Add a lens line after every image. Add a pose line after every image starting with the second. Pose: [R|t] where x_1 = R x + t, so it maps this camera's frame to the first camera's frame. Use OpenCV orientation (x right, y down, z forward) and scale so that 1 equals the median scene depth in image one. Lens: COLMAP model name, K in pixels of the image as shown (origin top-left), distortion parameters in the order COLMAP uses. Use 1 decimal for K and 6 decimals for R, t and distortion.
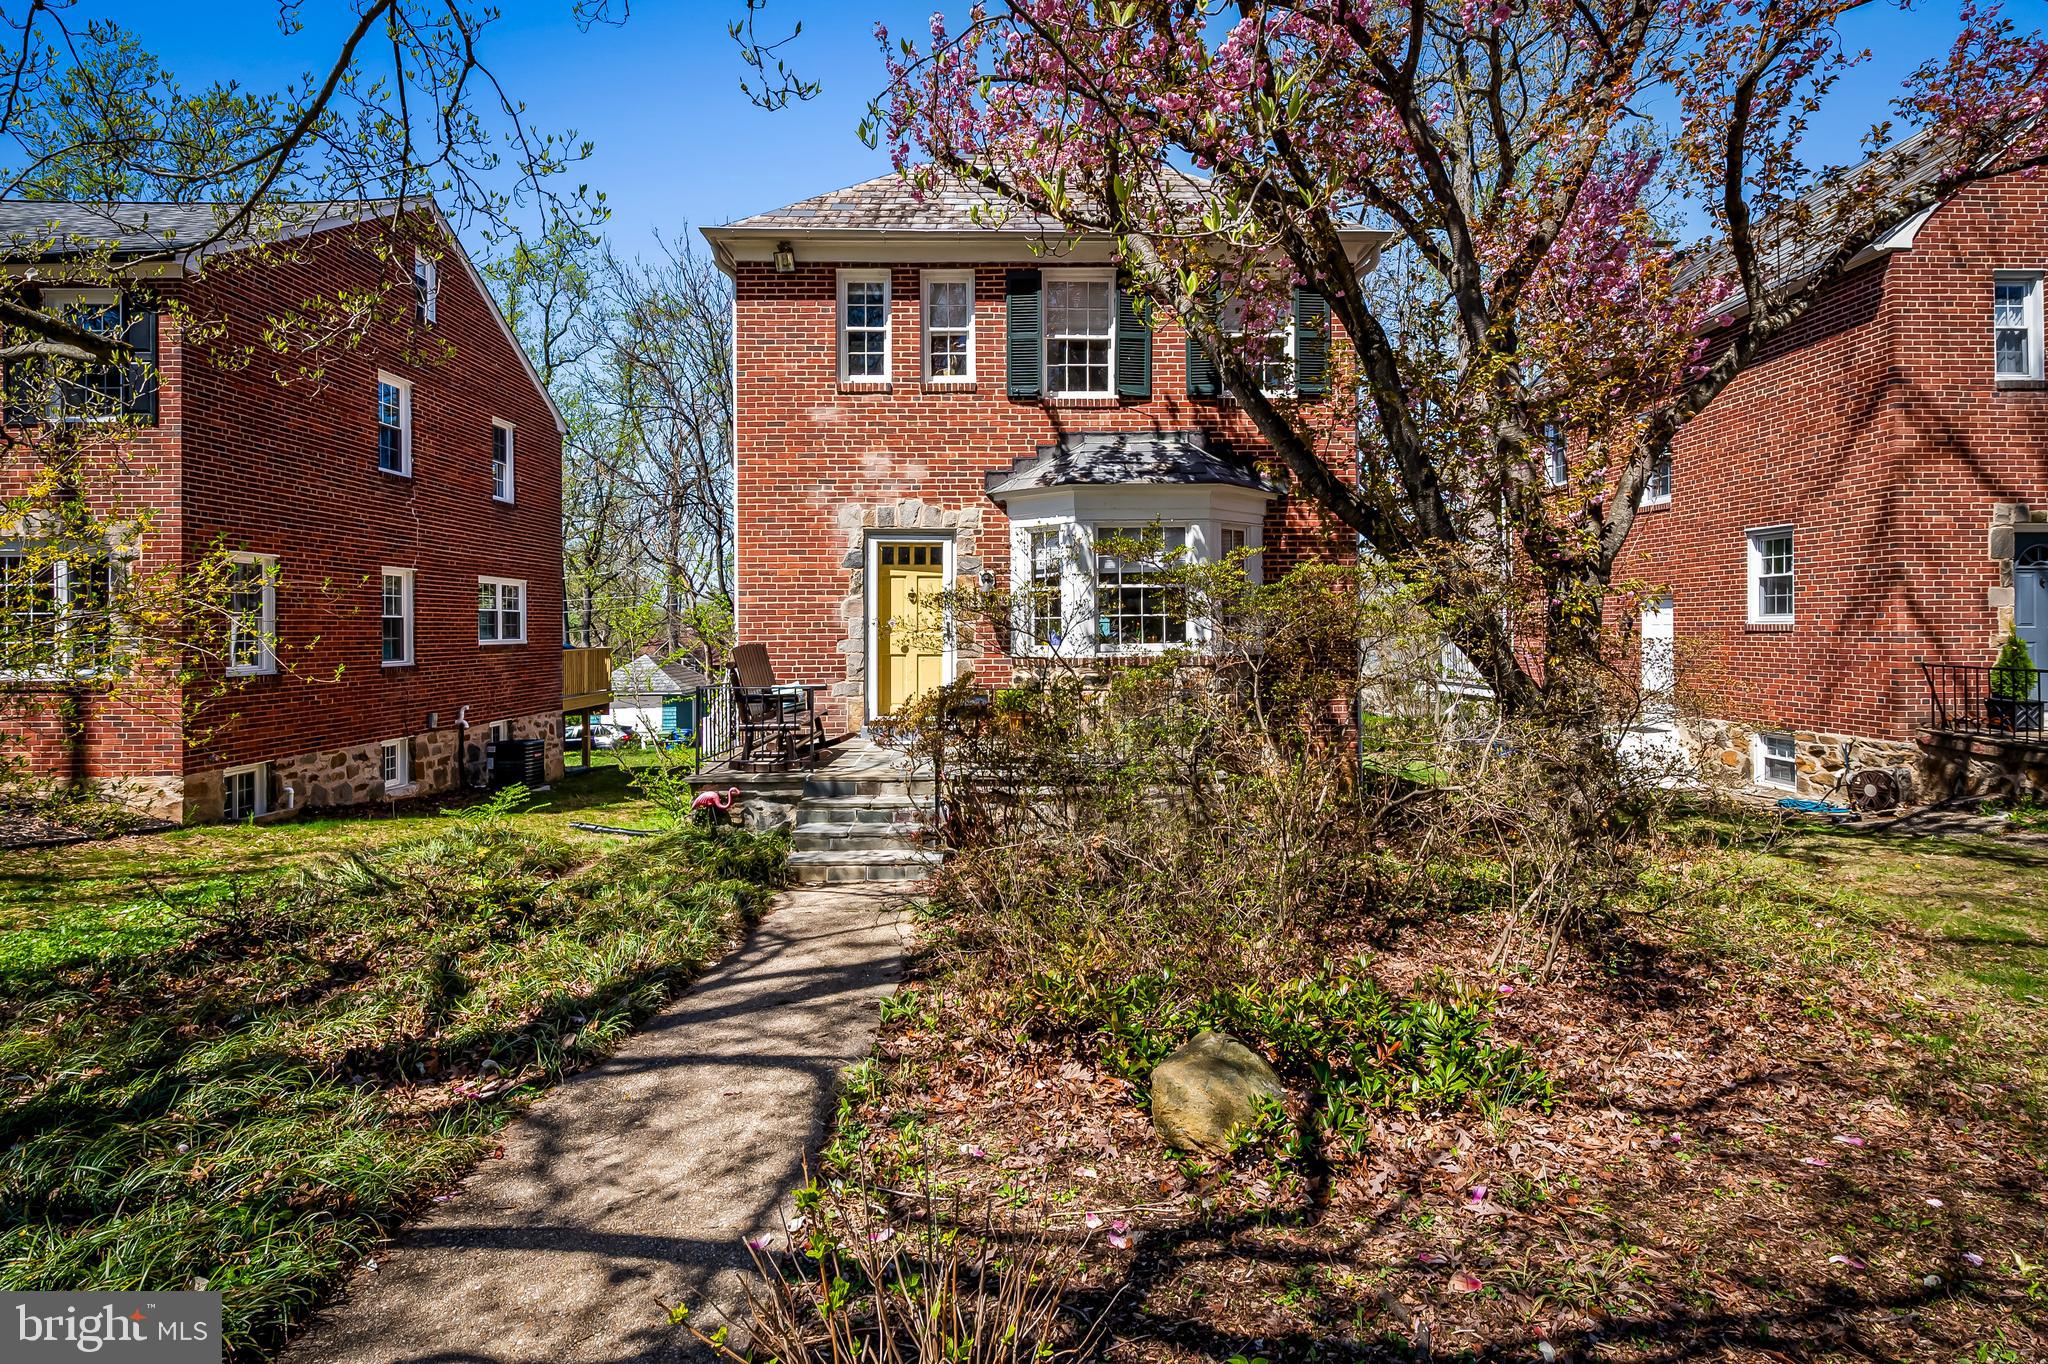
lens RADIAL K [[896.6, 0, 1026.9], [0, 896.6, 626.8], [0, 0, 1]] dist [-0.001003, -0.000467]
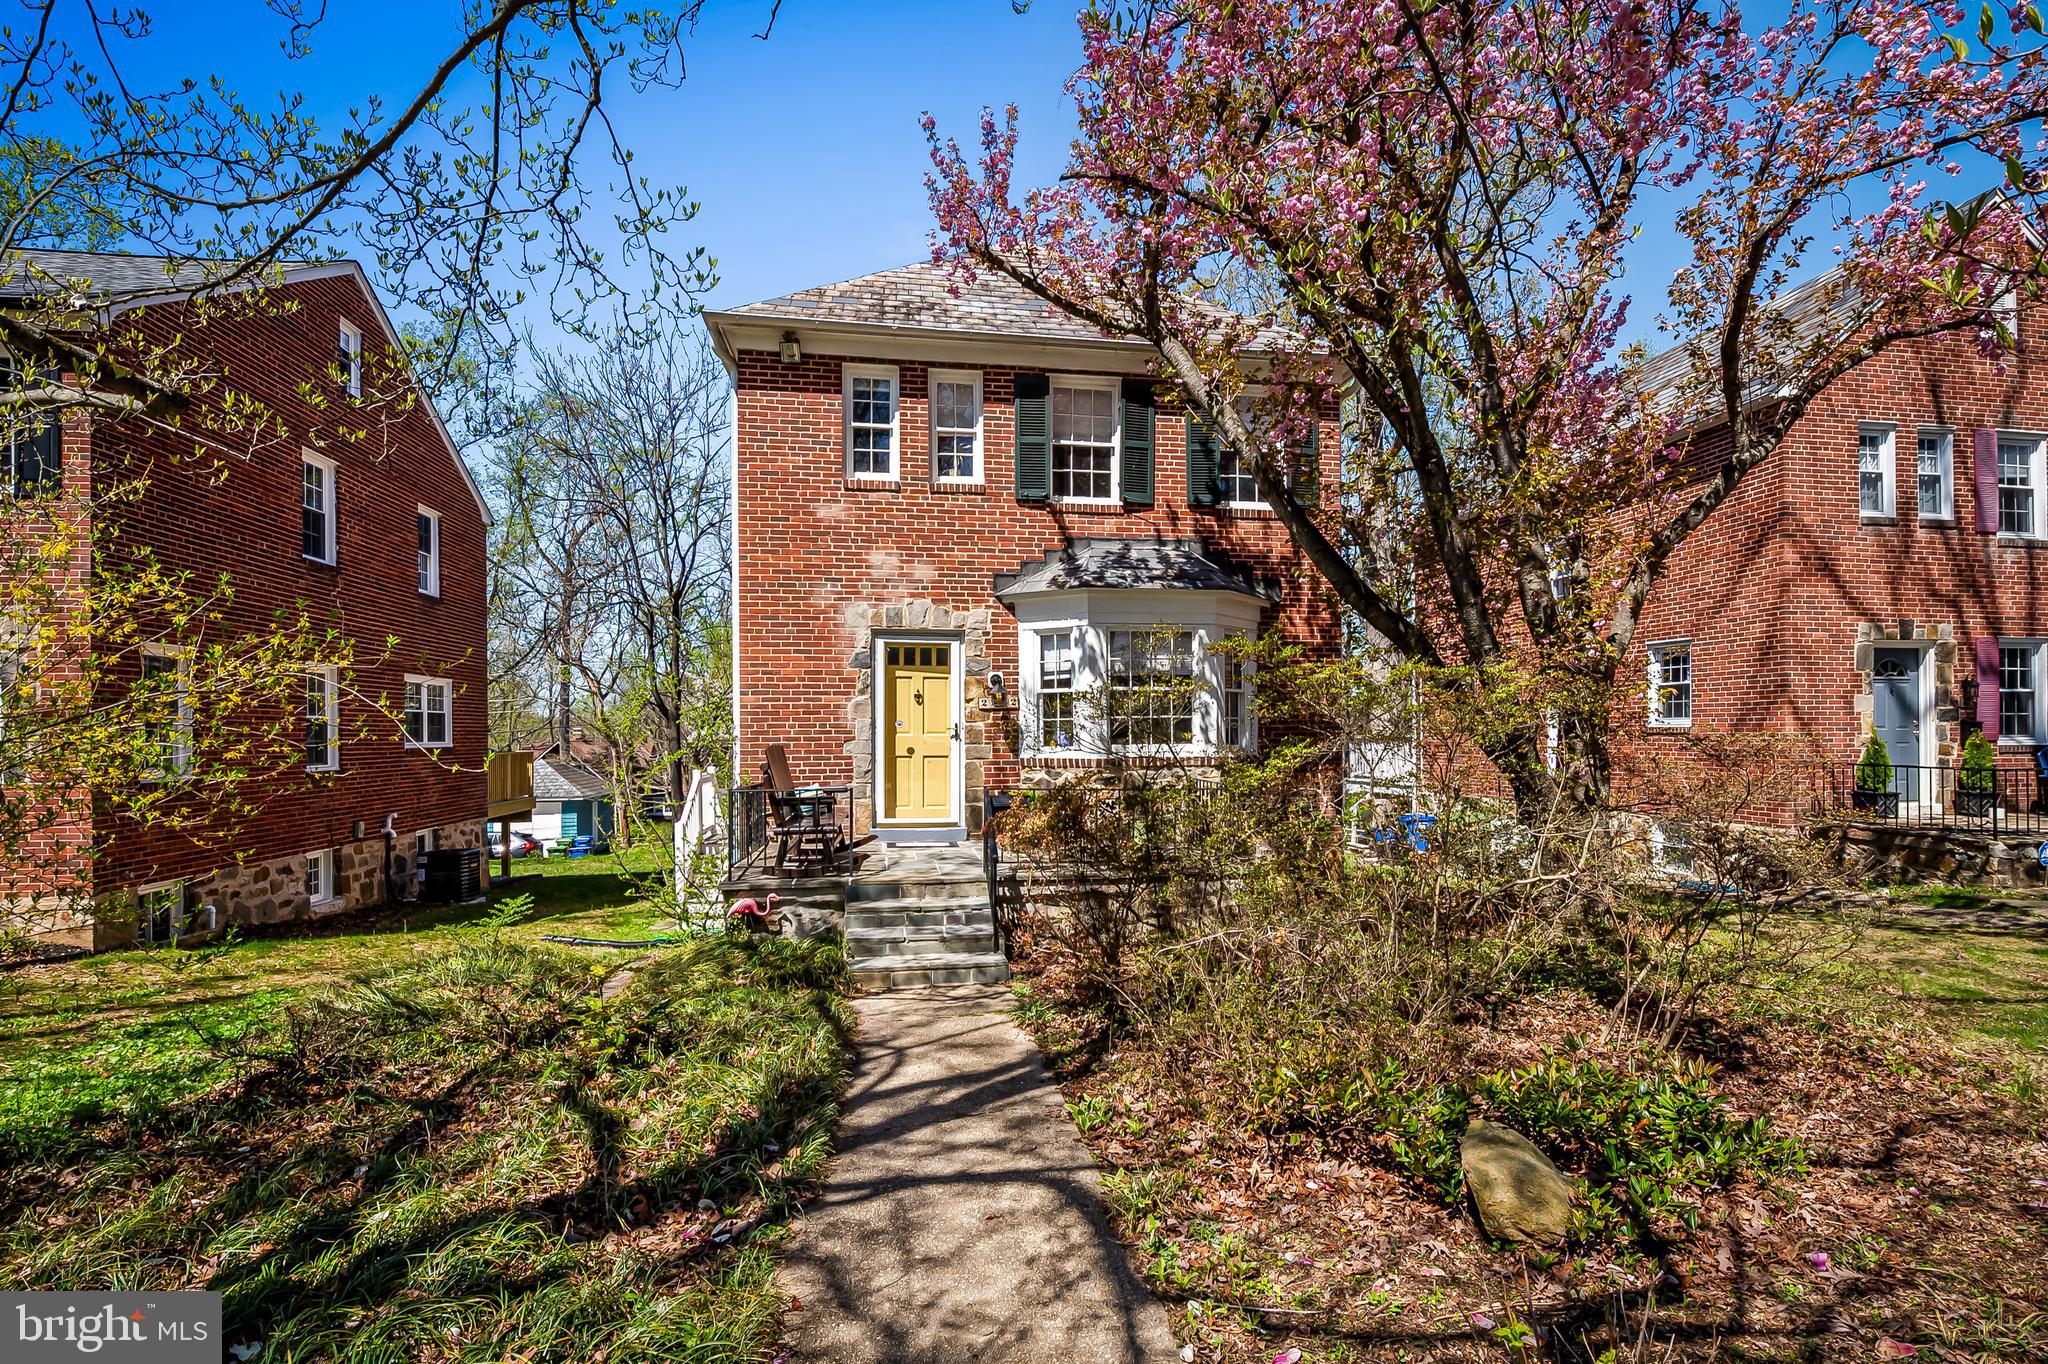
lens RADIAL K [[868.5, 0, 1028.6], [0, 868.5, 734.6], [0, 0, 1]] dist [-0.001861, -0.000266]
pose [[0.991172, 0.000061, 0.132581, -0.136329], [-0.000538, 0.999994, 0.003563, 0.003907], [-0.132579, -0.003603, 0.991166, 0.030516]]
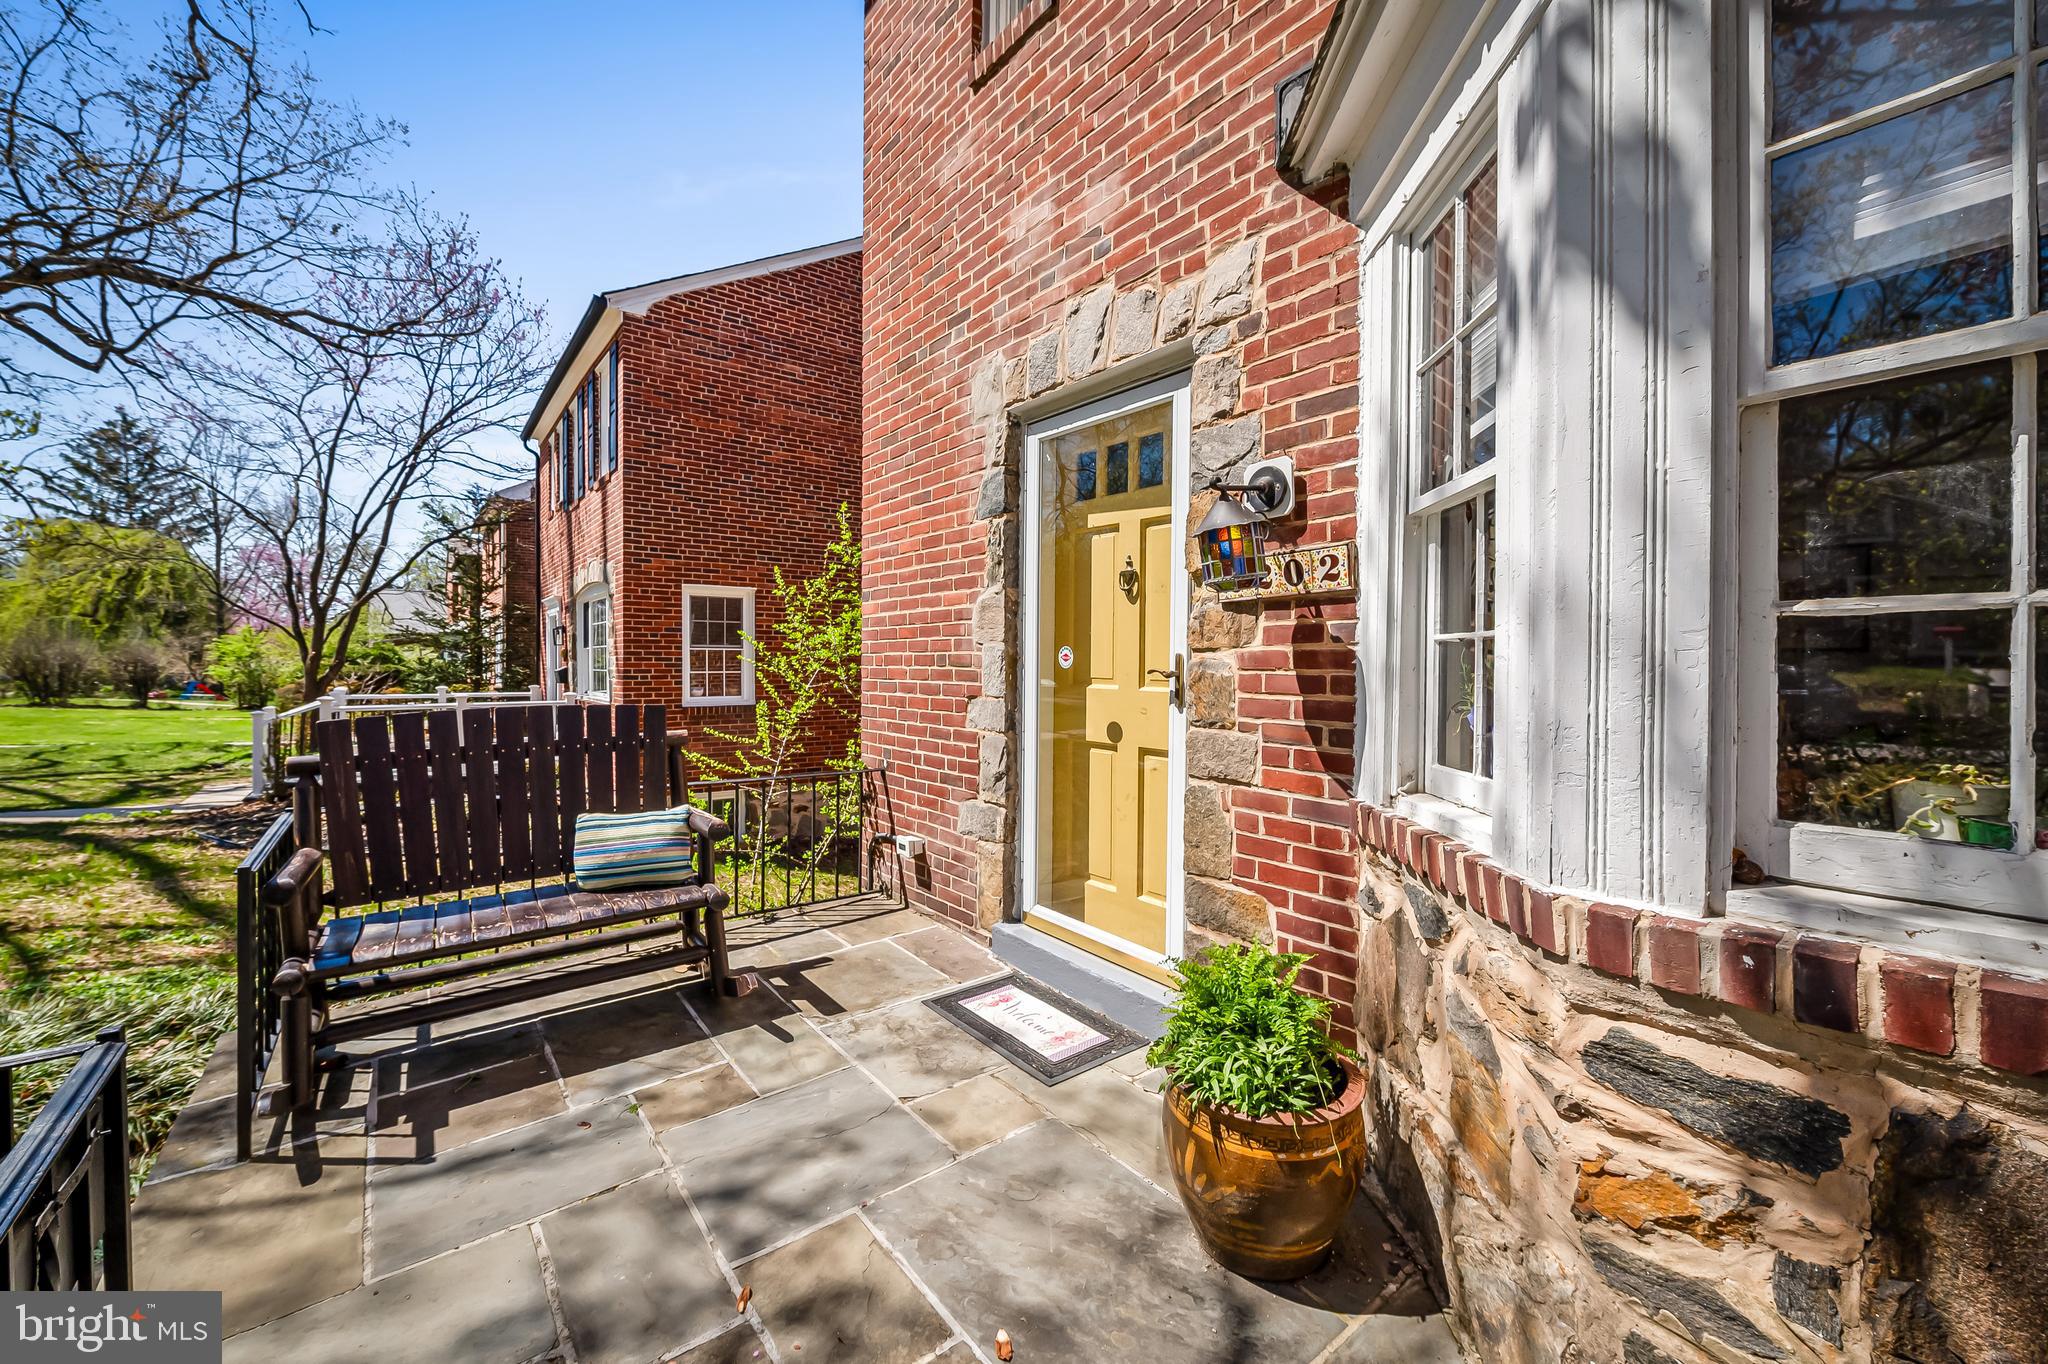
lens RADIAL K [[823.6, 0, 1024.0], [0, 823.6, 682.0], [0, 0, 1]] dist [-0.017445, -0.000062]
pose [[0.588348, 0.028641, -0.808100, 0.108858], [-0.005053, 0.999483, 0.031745, -0.004830], [0.808592, -0.014594, 0.588189, 0.792775]]
